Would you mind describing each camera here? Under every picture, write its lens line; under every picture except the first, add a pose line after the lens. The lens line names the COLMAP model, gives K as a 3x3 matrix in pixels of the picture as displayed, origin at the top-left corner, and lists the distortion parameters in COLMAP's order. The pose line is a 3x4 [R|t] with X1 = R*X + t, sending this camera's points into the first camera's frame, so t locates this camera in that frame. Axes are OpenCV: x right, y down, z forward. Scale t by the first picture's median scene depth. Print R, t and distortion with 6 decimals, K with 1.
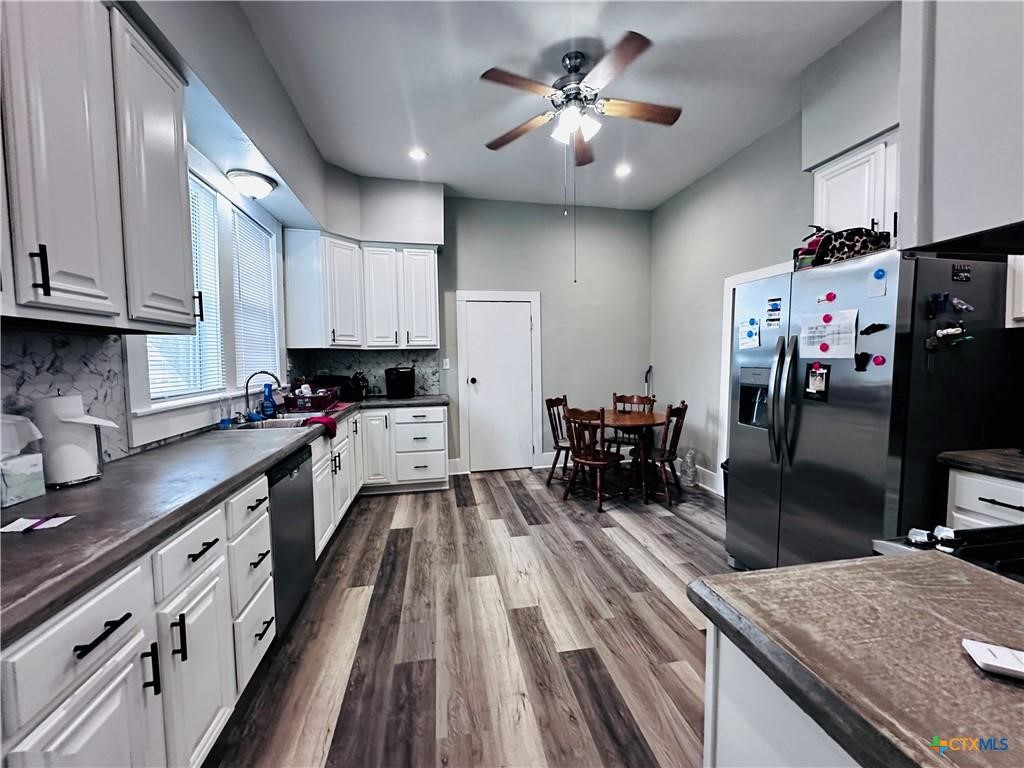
lens RADIAL K [[410.0, 0, 512.2], [0, 410.0, 382.6], [0, 0, 1]] dist [-0.001523, 0.000317]
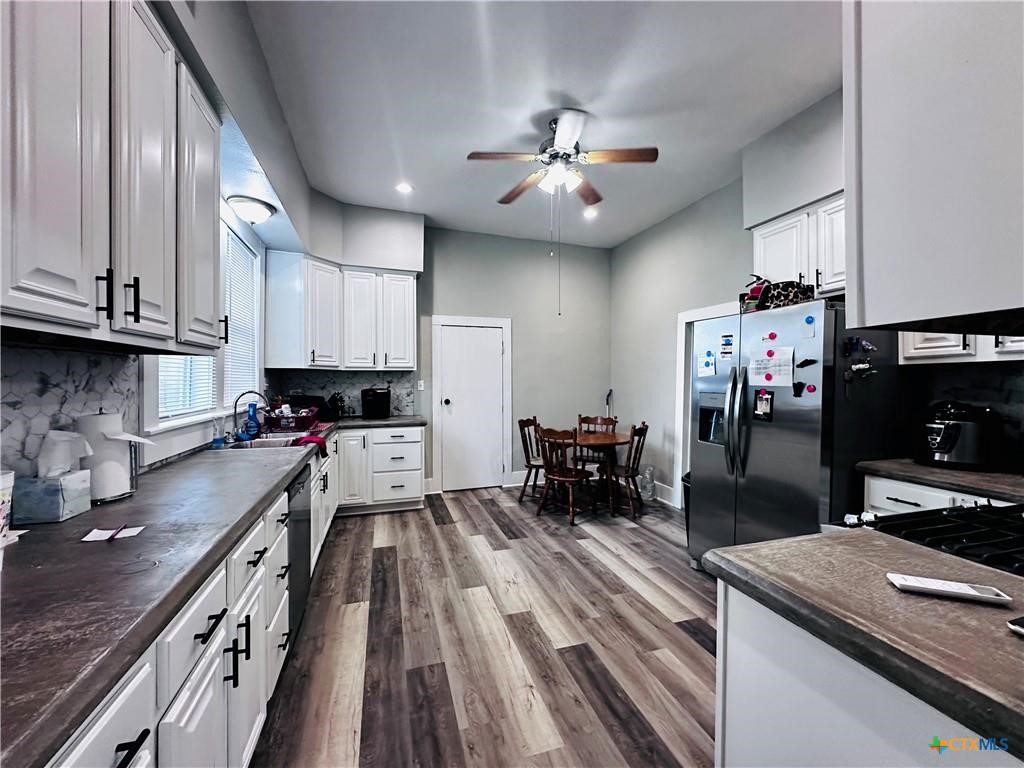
lens RADIAL K [[410.0, 0, 512.5], [0, 410.0, 383.0], [0, 0, 1]] dist [-0.001523, 0.000317]
pose [[0.992369, 0.013388, 0.122575, -0.129205], [-0.007123, 0.998652, -0.051411, -0.000322], [-0.123098, 0.050146, 0.991127, -0.101669]]
